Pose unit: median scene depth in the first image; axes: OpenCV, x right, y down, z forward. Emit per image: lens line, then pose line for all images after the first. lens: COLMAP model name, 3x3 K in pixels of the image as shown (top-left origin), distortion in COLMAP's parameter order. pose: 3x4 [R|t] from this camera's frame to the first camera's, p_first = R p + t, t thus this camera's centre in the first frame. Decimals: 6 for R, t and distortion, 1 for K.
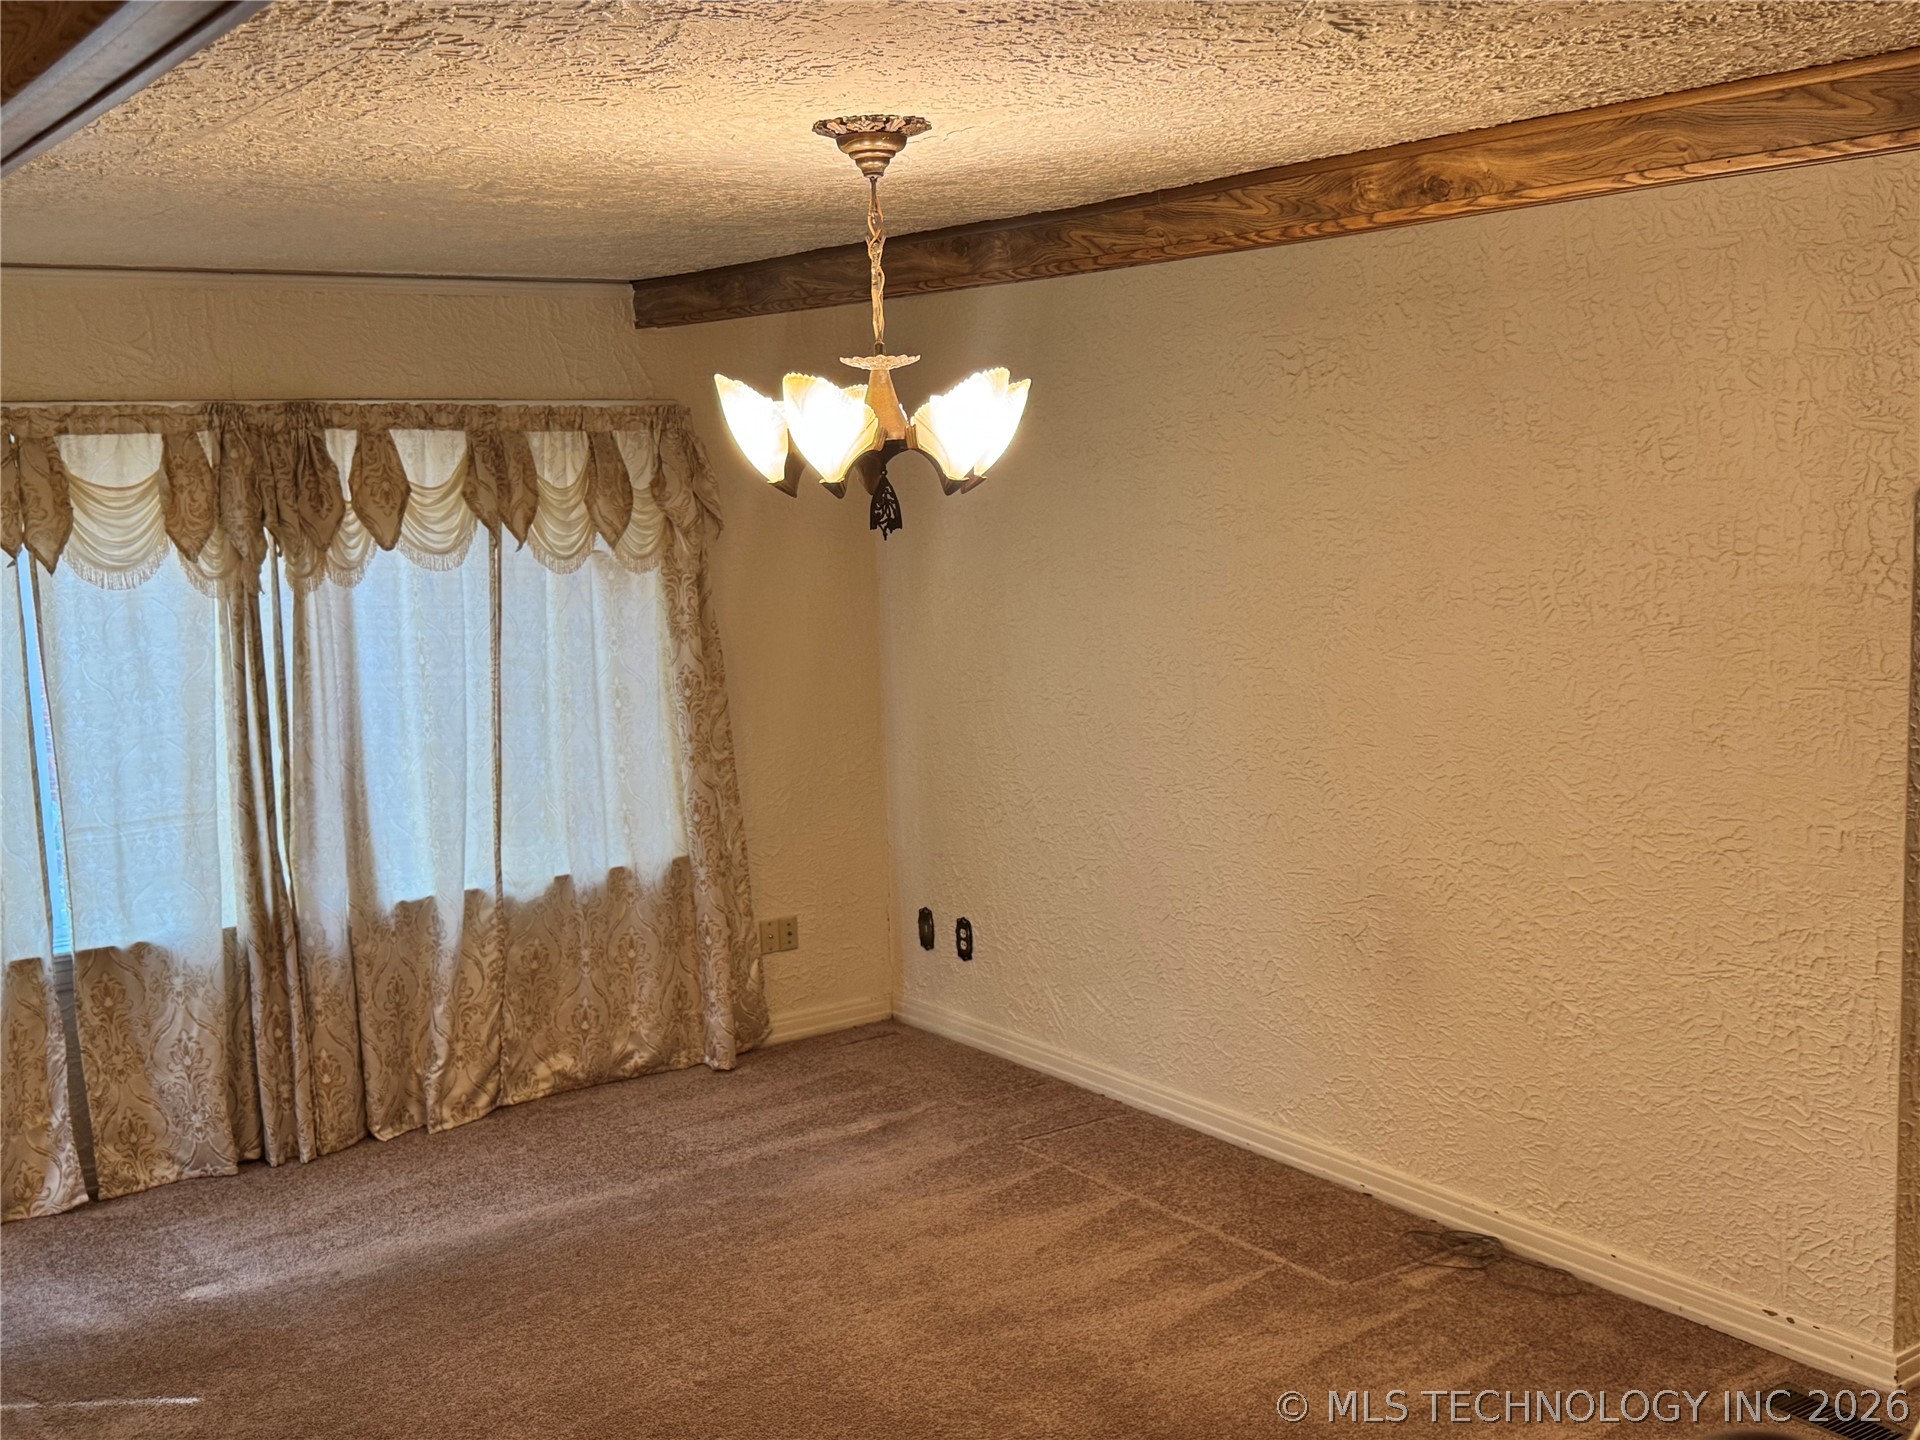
lens RADIAL K [[2026.3, 0, 962.2], [0, 2026.3, 729.7], [0, 0, 1]] dist [0.166446, -0.361528]
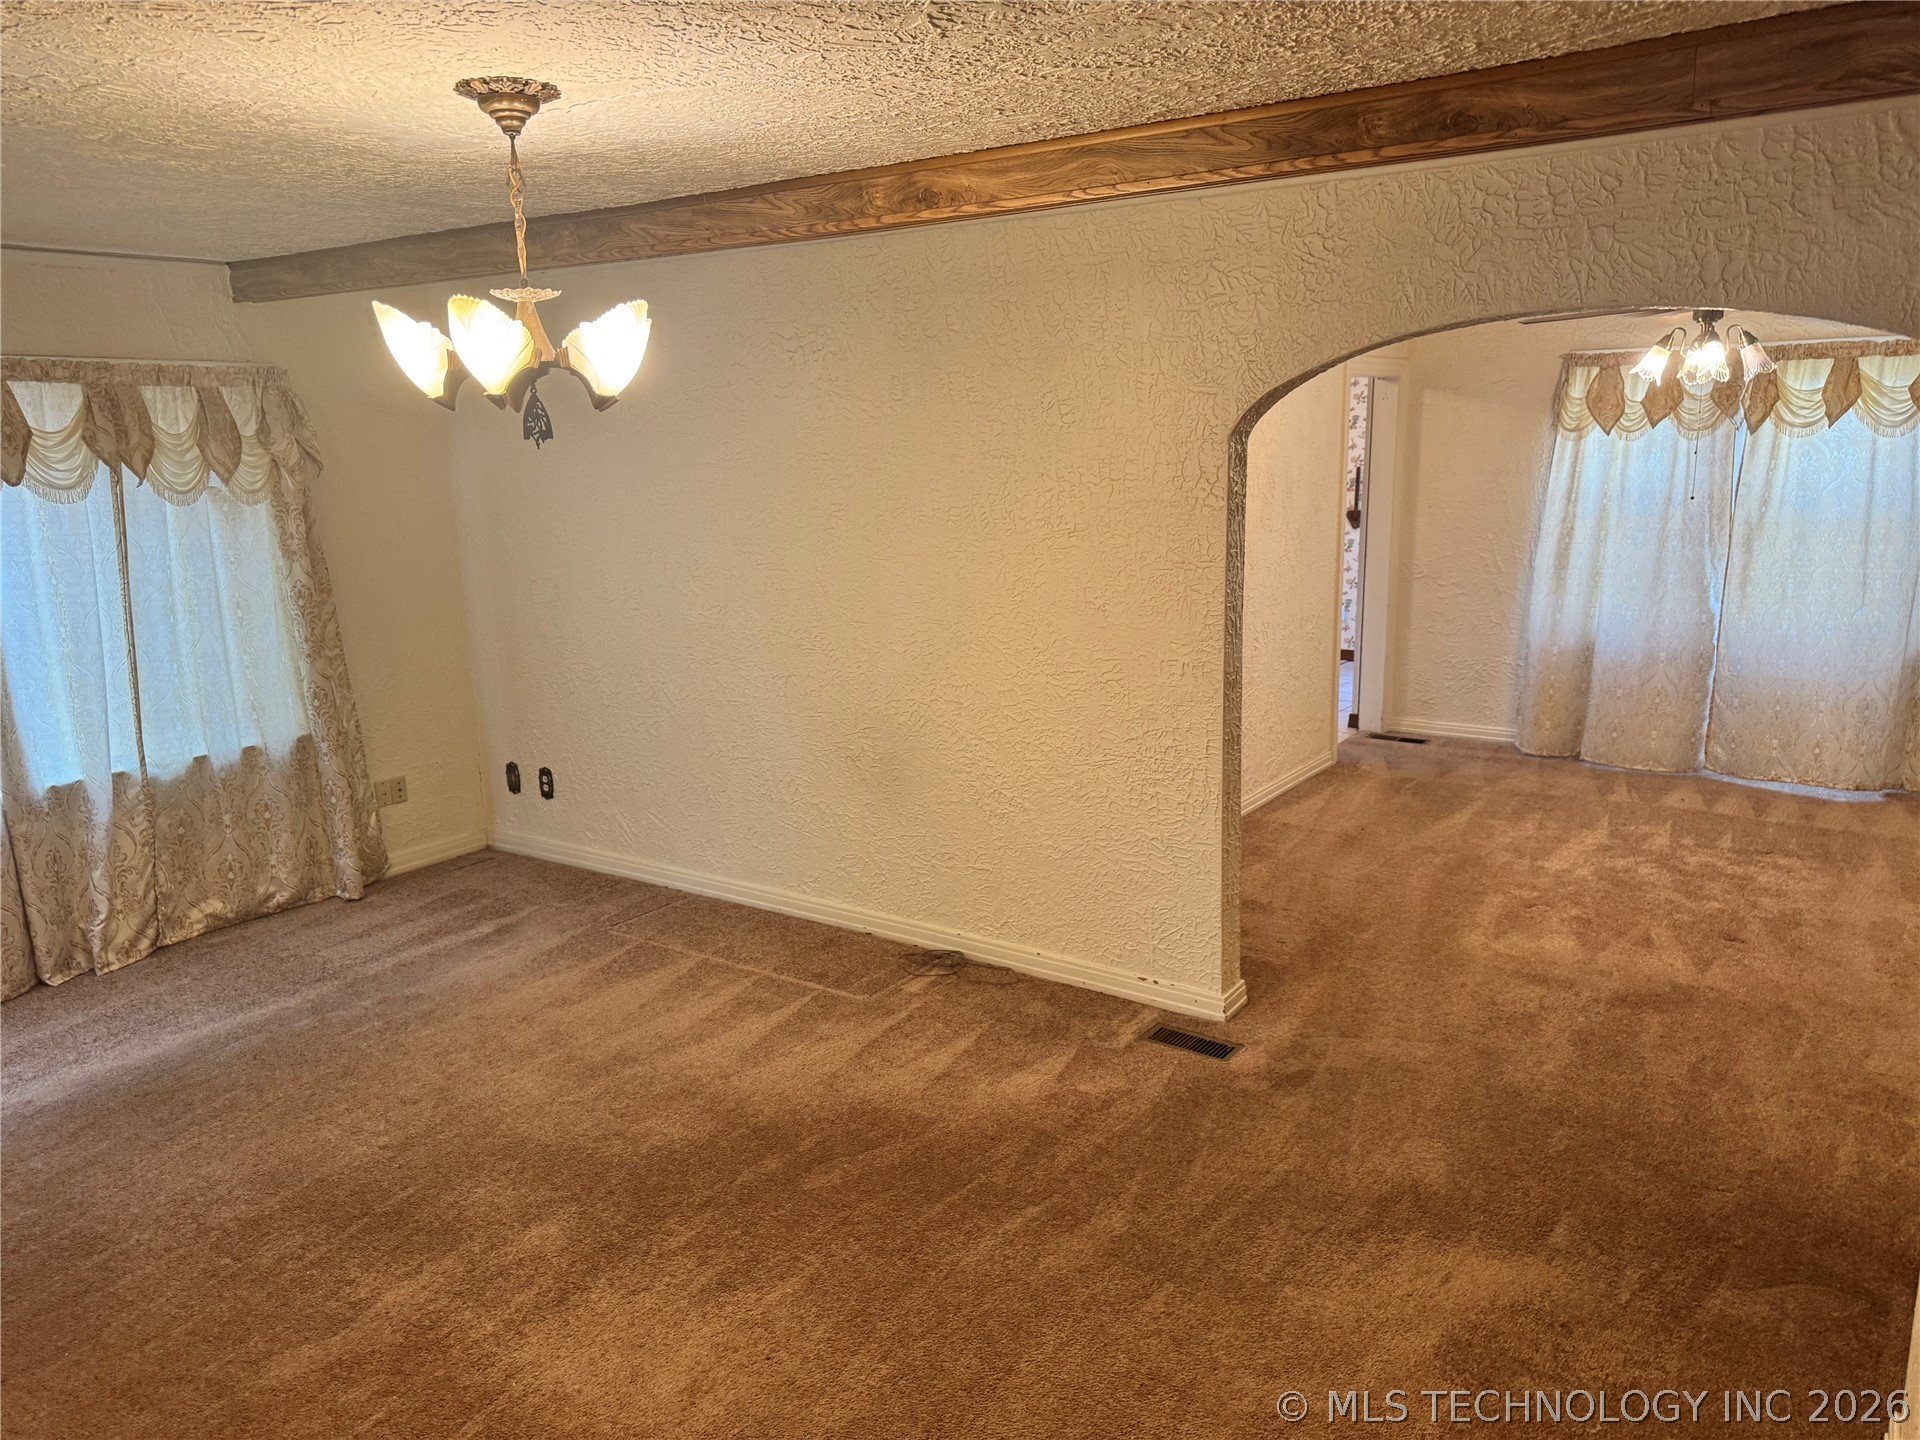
lens RADIAL K [[1340.8, 0, 965.7], [0, 1340.8, 721.8], [0, 0, 1]] dist [0.142042, -0.257081]
pose [[0.938669, -0.061660, 0.339262, -0.060003], [0.038873, 0.996533, 0.073565, 0.012379], [-0.342621, -0.055865, 0.937811, 0.111840]]
